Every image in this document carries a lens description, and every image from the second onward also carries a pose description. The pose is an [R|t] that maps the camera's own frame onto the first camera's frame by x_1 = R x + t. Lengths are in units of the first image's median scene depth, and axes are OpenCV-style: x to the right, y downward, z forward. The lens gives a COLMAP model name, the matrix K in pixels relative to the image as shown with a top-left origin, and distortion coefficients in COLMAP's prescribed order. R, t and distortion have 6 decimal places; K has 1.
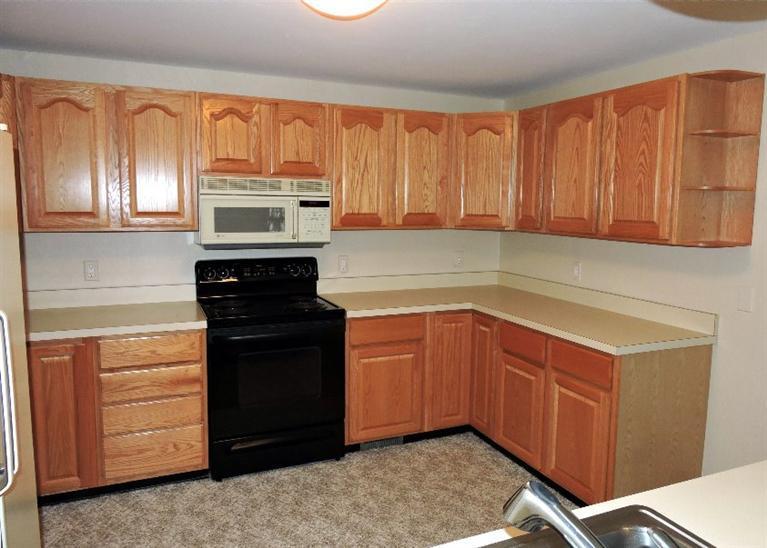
lens RADIAL K [[579.4, 0, 386.1], [0, 579.4, 271.2], [0, 0, 1]] dist [-0.013874, -0.002907]
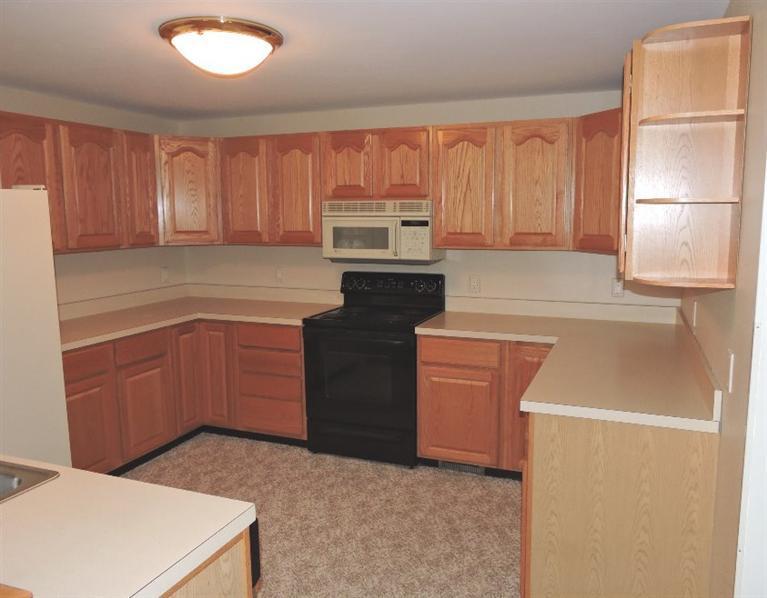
lens RADIAL K [[591.7, 0, 397.1], [0, 591.7, 297.9], [0, 0, 1]] dist [-0.032290, -0.034624]
pose [[0.706317, 0.079882, -0.703374, 0.632062], [-0.073067, 0.996532, 0.039803, -0.021903], [0.704115, 0.023280, 0.709705, 0.221057]]
